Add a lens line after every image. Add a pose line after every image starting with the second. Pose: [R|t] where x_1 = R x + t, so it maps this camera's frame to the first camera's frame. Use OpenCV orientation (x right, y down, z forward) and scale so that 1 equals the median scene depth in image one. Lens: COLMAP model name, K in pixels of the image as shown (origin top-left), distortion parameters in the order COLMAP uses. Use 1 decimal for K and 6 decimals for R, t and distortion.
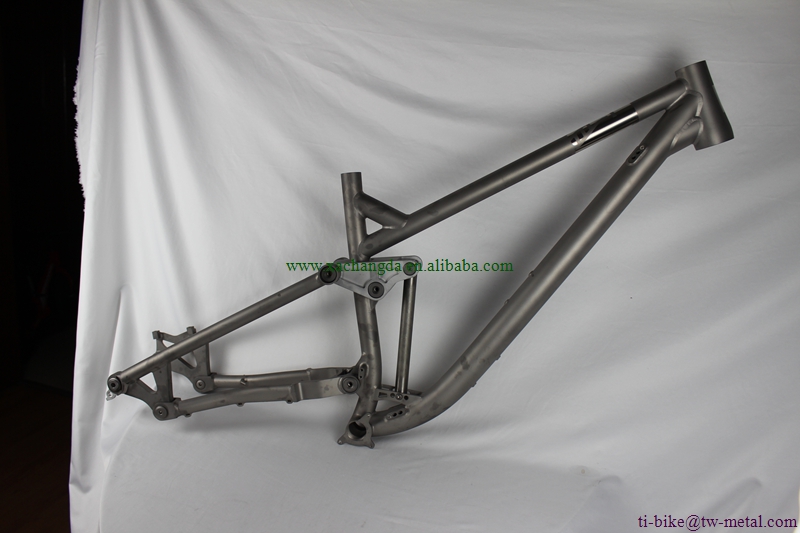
lens RADIAL K [[646.3, 0, 397.2], [0, 646.3, 267.5], [0, 0, 1]] dist [-0.120438, 0.047935]
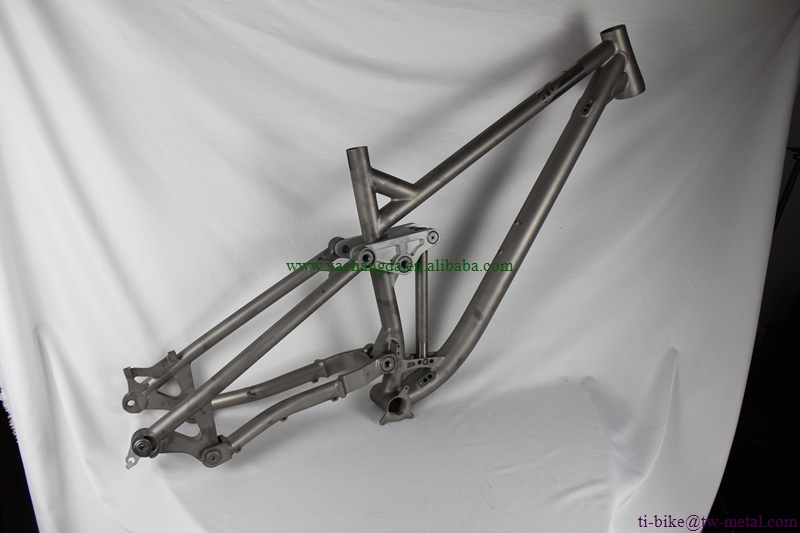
lens RADIAL K [[646.3, 0, 401.2], [0, 646.3, 267.7], [0, 0, 1]] dist [-0.120438, 0.047935]
pose [[0.837519, -0.201123, 0.508046, -0.484285], [0.147093, 0.978457, 0.144863, -0.092826], [-0.526236, -0.046595, 0.849061, 0.146238]]
